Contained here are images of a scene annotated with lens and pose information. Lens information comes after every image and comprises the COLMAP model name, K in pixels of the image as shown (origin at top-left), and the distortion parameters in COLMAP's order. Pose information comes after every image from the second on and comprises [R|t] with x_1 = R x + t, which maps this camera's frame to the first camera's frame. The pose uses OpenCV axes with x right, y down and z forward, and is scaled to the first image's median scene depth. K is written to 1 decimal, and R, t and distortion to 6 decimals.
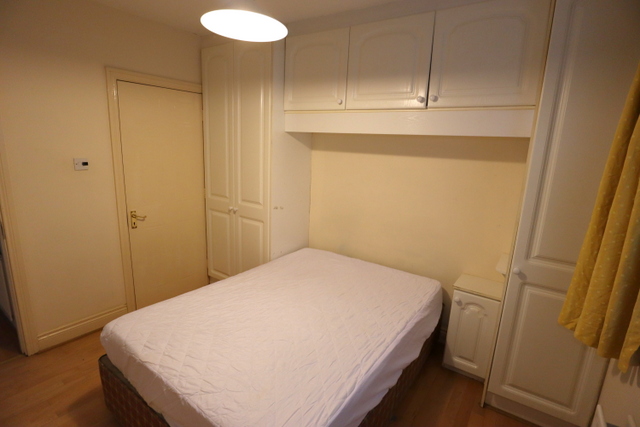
lens RADIAL K [[325.5, 0, 323.1], [0, 325.5, 213.5], [0, 0, 1]] dist [-0.040058, 0.005943]
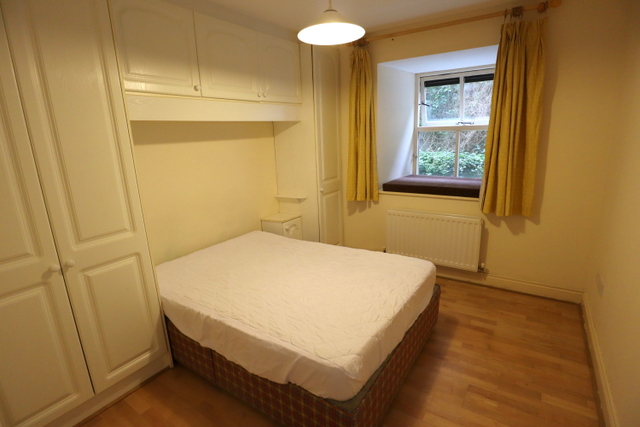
lens RADIAL K [[325.5, 0, 333.9], [0, 325.5, 214.3], [0, 0, 1]] dist [-0.040058, 0.005943]
pose [[-0.040293, -0.289049, 0.956466, -0.972812], [0.231968, 0.928384, 0.290334, -0.178587], [-0.971889, 0.233568, 0.029643, 0.662395]]
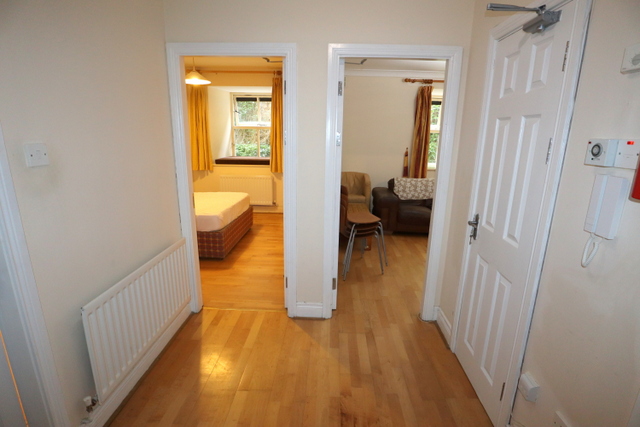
lens RADIAL K [[325.5, 0, 318.4], [0, 325.5, 212.2], [0, 0, 1]] dist [-0.040058, 0.005943]
pose [[-0.517210, -0.263338, 0.814338, -2.018098], [0.133546, 0.915000, 0.380710, -0.287474], [-0.845375, 0.305659, -0.438080, 0.992943]]
